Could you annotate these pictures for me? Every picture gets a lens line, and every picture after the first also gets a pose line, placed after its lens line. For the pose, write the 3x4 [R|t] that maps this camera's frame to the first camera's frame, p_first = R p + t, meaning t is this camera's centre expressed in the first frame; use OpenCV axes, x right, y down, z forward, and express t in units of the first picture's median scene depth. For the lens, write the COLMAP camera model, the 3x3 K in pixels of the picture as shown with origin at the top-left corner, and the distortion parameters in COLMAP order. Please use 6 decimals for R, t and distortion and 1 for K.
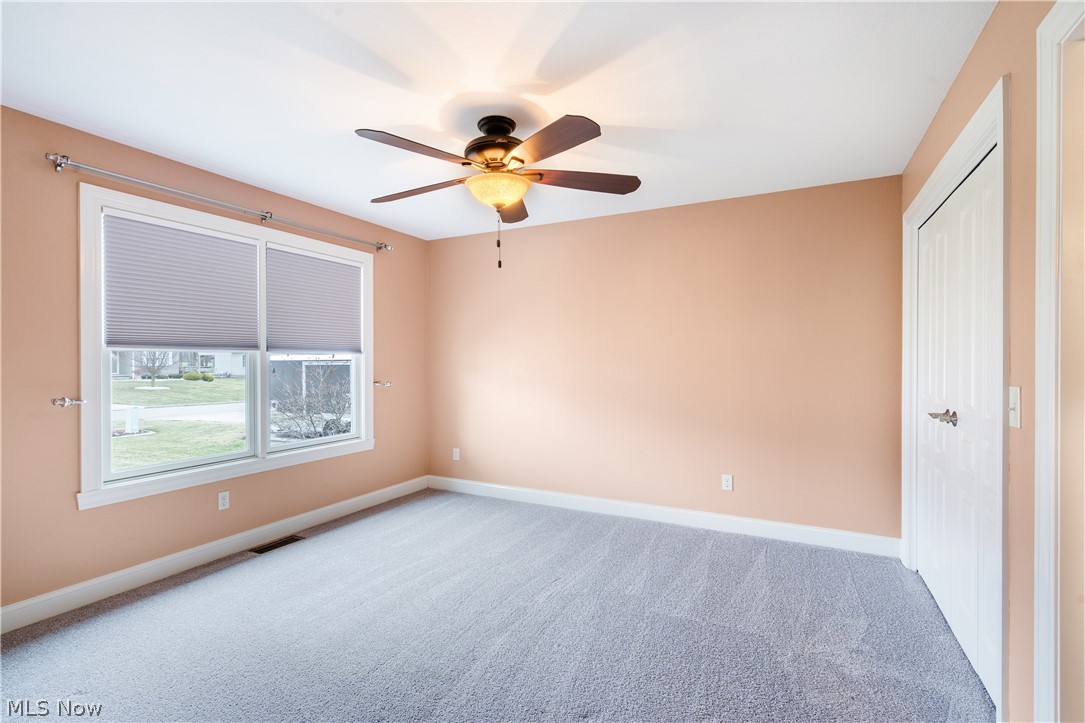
lens RADIAL K [[493.0, 0, 536.9], [0, 493.0, 364.5], [0, 0, 1]] dist [0.004931, 0.000645]
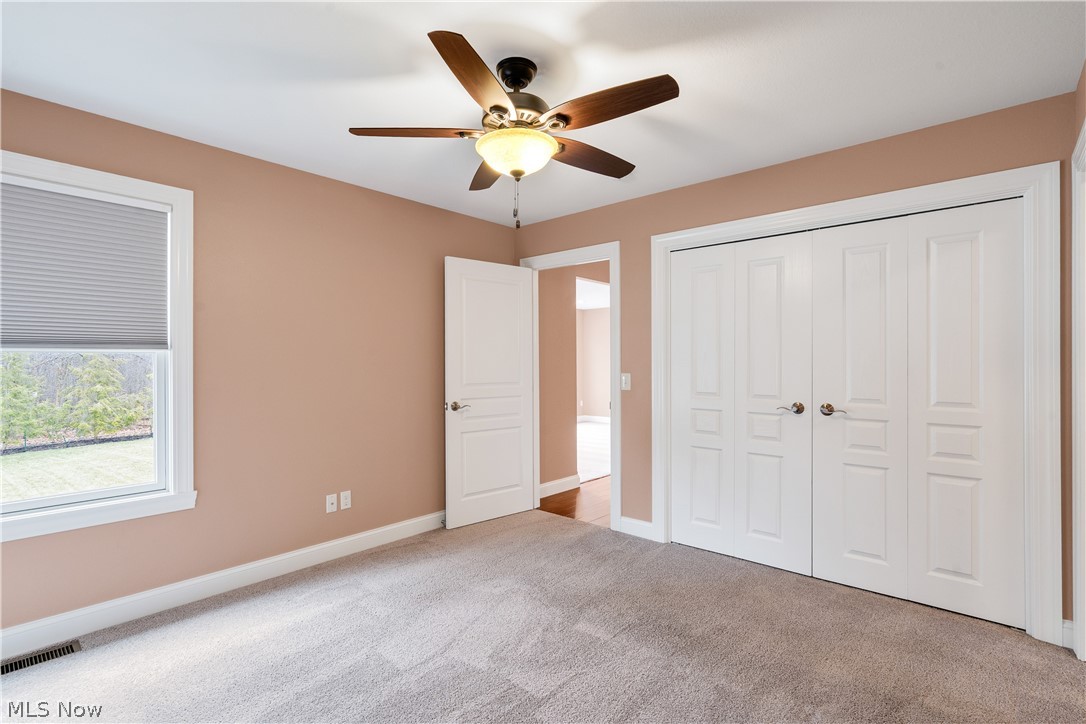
lens RADIAL K [[501.7, 0, 550.4], [0, 501.7, 361.0], [0, 0, 1]] dist [0.004871, 0.000767]
pose [[0.968783, -0.007067, -0.247808, 0.190841], [0.003749, 0.999897, -0.013858, 0.002636], [0.247880, 0.012497, 0.968710, 0.404390]]
